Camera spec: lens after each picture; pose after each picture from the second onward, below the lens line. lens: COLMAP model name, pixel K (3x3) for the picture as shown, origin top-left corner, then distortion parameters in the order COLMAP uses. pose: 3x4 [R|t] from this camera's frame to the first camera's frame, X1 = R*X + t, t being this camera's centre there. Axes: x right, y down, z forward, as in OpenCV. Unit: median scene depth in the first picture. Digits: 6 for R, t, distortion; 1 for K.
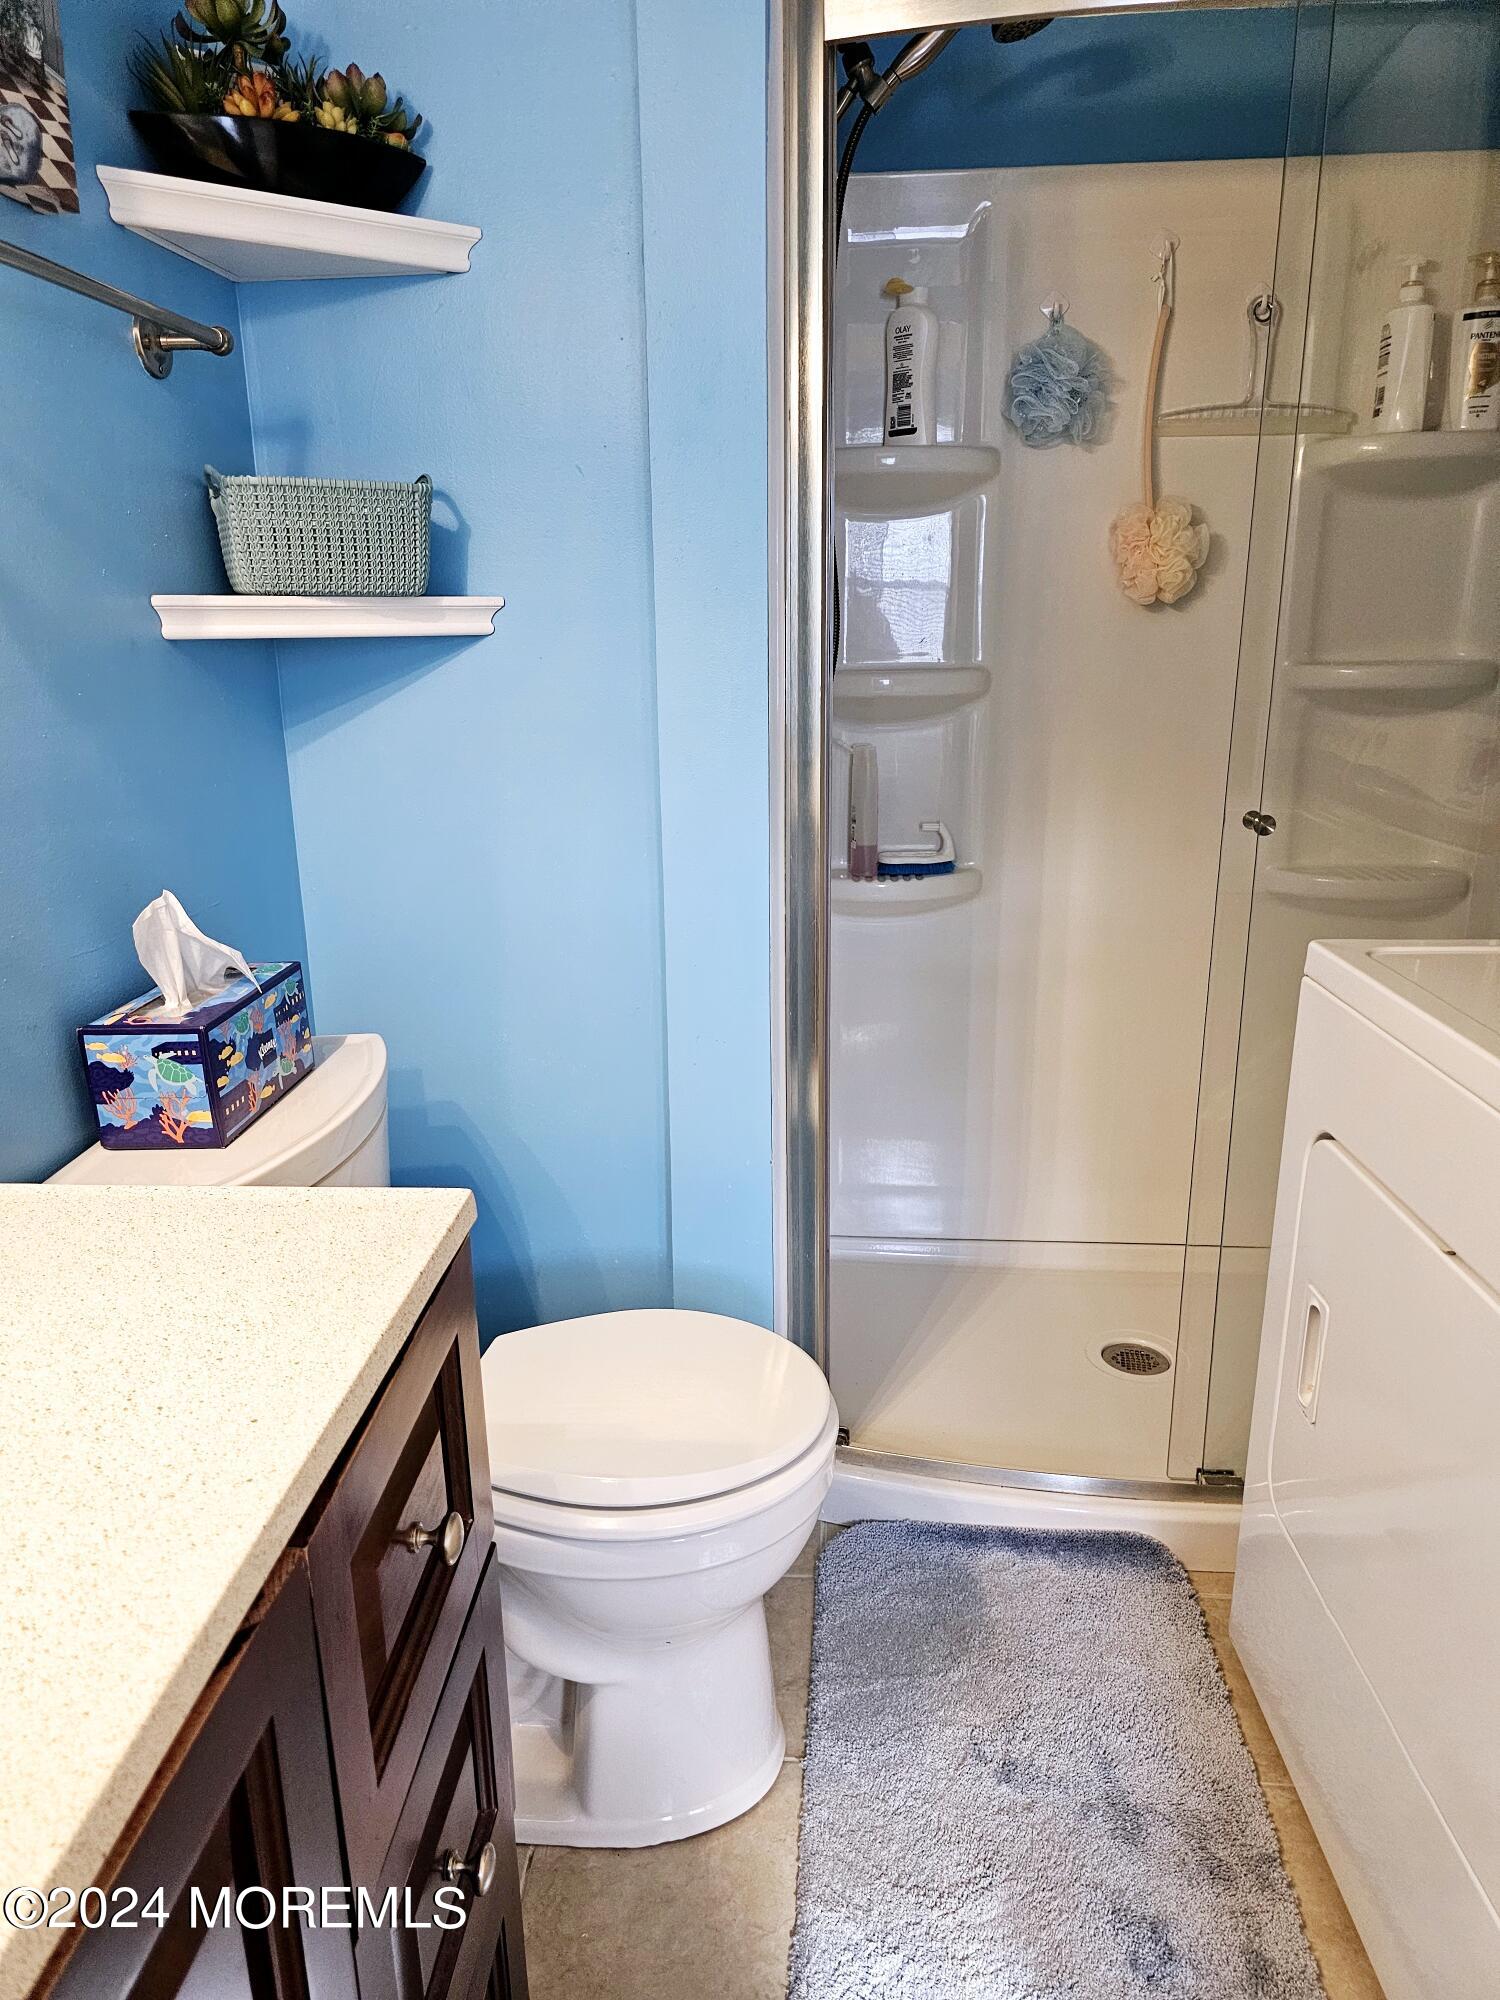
lens RADIAL K [[1344.9, 0, 718.6], [0, 1344.9, 1004.8], [0, 0, 1]] dist [0.037705, -0.037435]
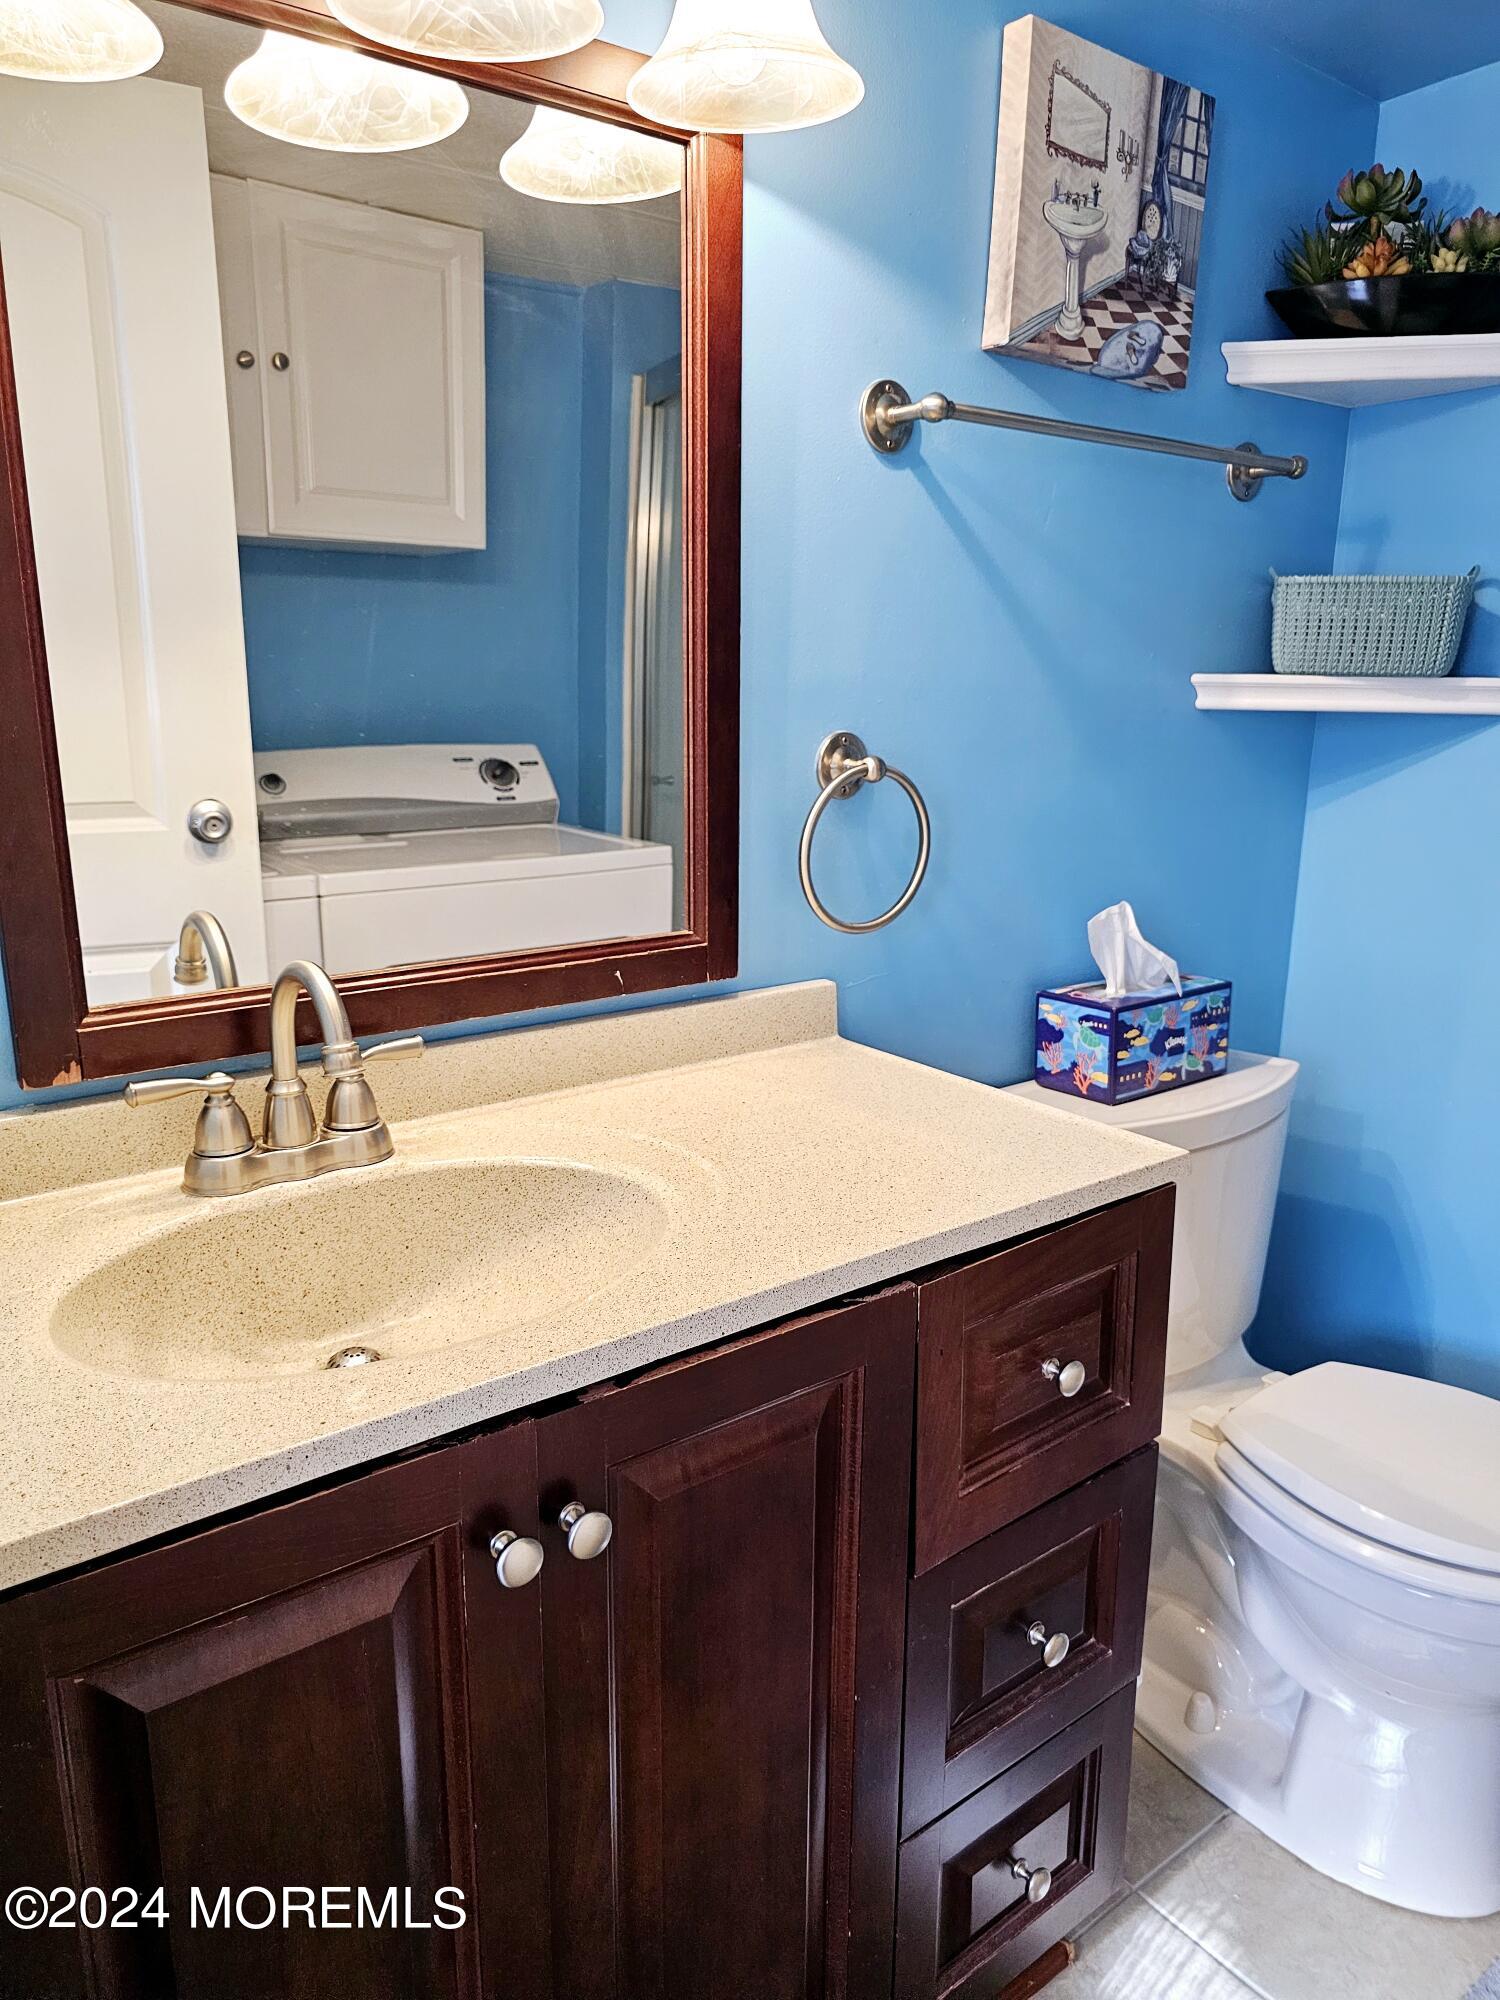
lens RADIAL K [[1344.9, 0, 759.9], [0, 1344.9, 1009.1], [0, 0, 1]] dist [0.037705, -0.037435]
pose [[0.662860, 0.197036, -0.722353, 0.284487], [-0.229081, 0.971859, 0.054879, 0.021849], [0.712838, 0.129100, 0.689344, -0.108982]]
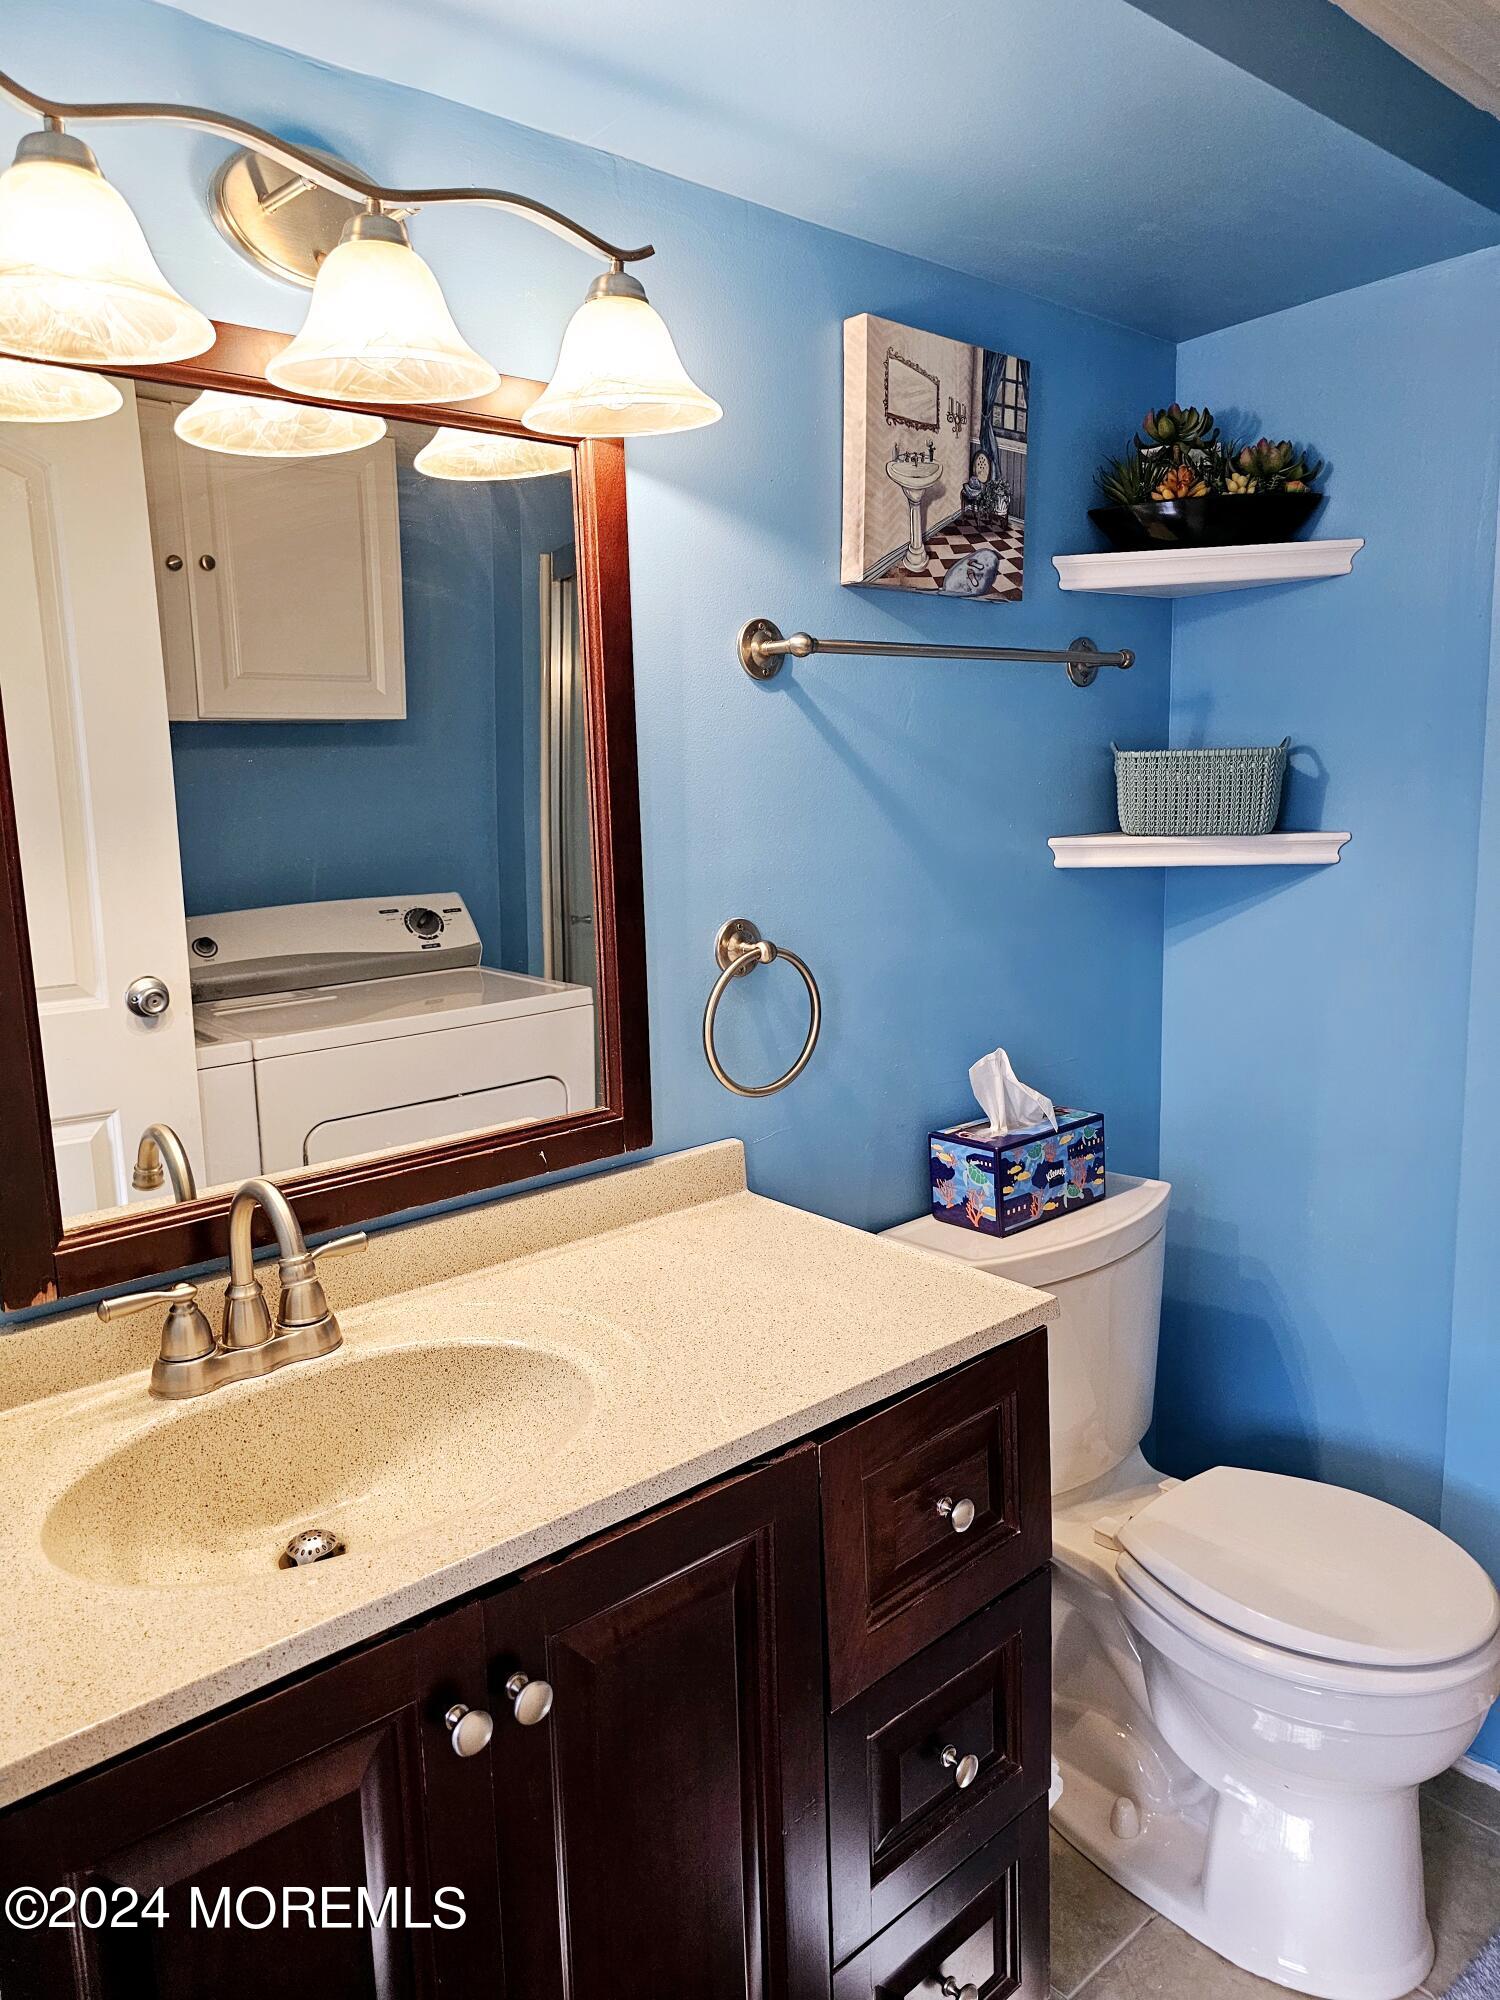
lens RADIAL K [[1344.9, 0, 748.6], [0, 1344.9, 973.2], [0, 0, 1]] dist [0.037705, -0.037435]
pose [[0.703096, 0.100044, -0.704022, 0.363230], [-0.182754, 0.982221, -0.042938, -0.048993], [0.687209, 0.158852, 0.708879, -0.182911]]
